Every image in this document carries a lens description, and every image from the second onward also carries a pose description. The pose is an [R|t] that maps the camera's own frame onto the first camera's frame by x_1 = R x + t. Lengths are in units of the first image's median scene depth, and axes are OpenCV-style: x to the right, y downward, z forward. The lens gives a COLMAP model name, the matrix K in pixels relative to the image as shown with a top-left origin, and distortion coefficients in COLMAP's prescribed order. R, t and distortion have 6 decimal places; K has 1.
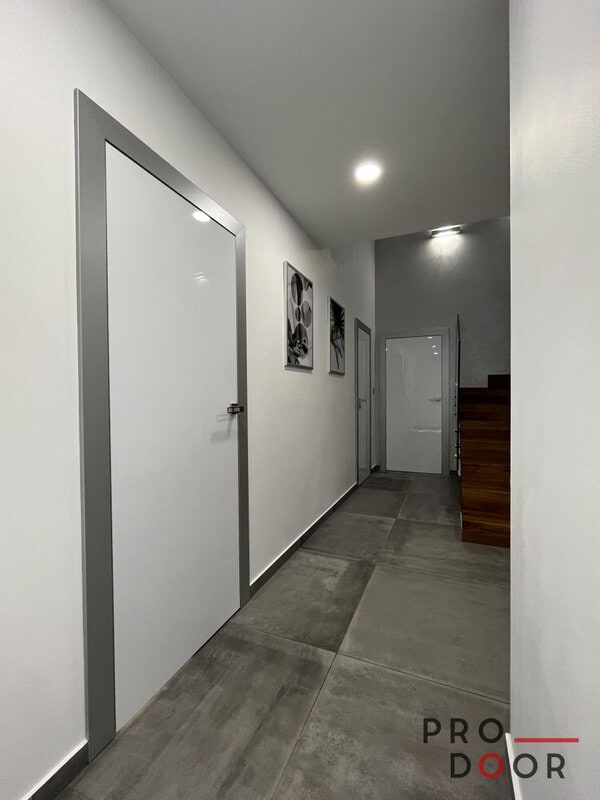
lens RADIAL K [[348.9, 0, 300.0], [0, 348.9, 400.0], [0, 0, 1]] dist [-0.001167, -0.000066]
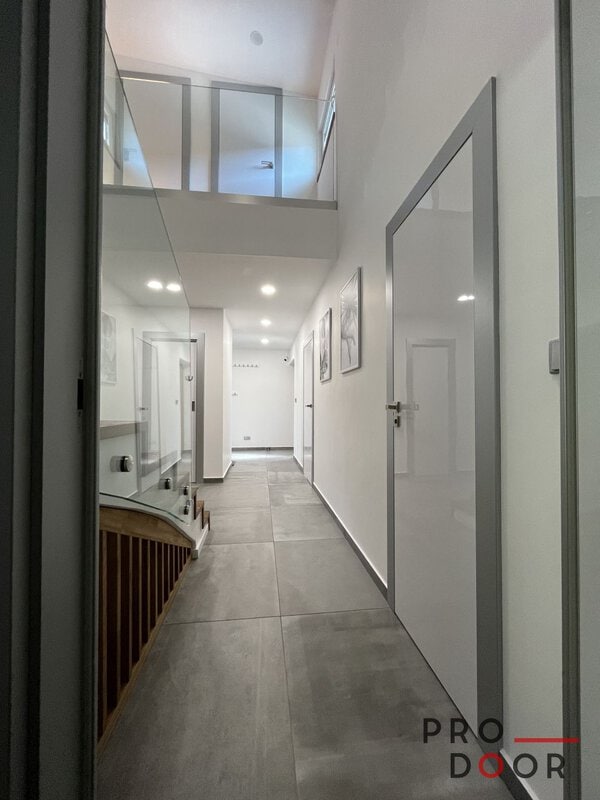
lens RADIAL K [[319.1, 0, 300.0], [0, 319.1, 400.0], [0, 0, 1]] dist [-0.001690, 0.000523]
pose [[-0.862539, 0.006367, -0.505951, 0.569049], [0.005080, 0.999979, 0.003924, -0.011675], [0.505965, 0.000814, -0.862554, 1.580322]]
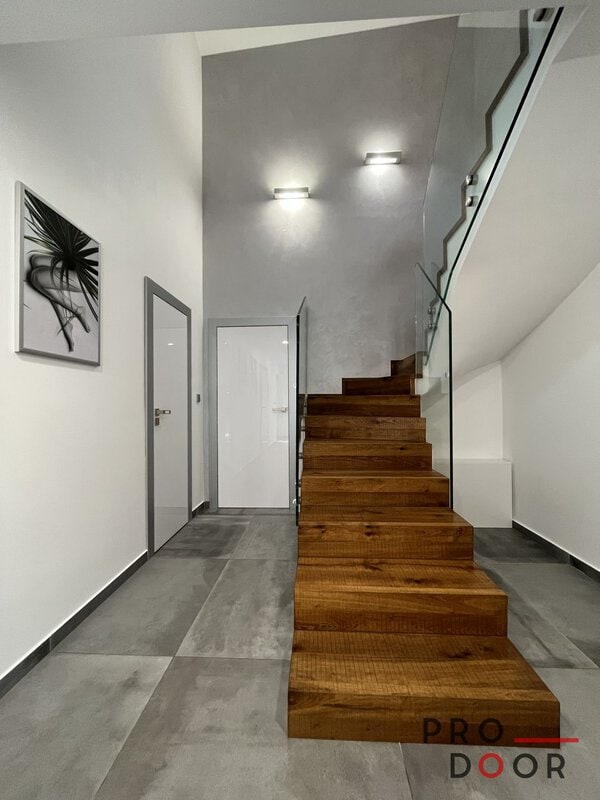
lens RADIAL K [[319.1, 0, 300.0], [0, 319.1, 400.0], [0, 0, 1]] dist [-0.001690, 0.000523]
pose [[0.937963, 0.001895, 0.346730, 0.264700], [0.007685, 0.999626, -0.026253, -0.004871], [-0.346650, 0.027289, 0.937597, 0.473939]]
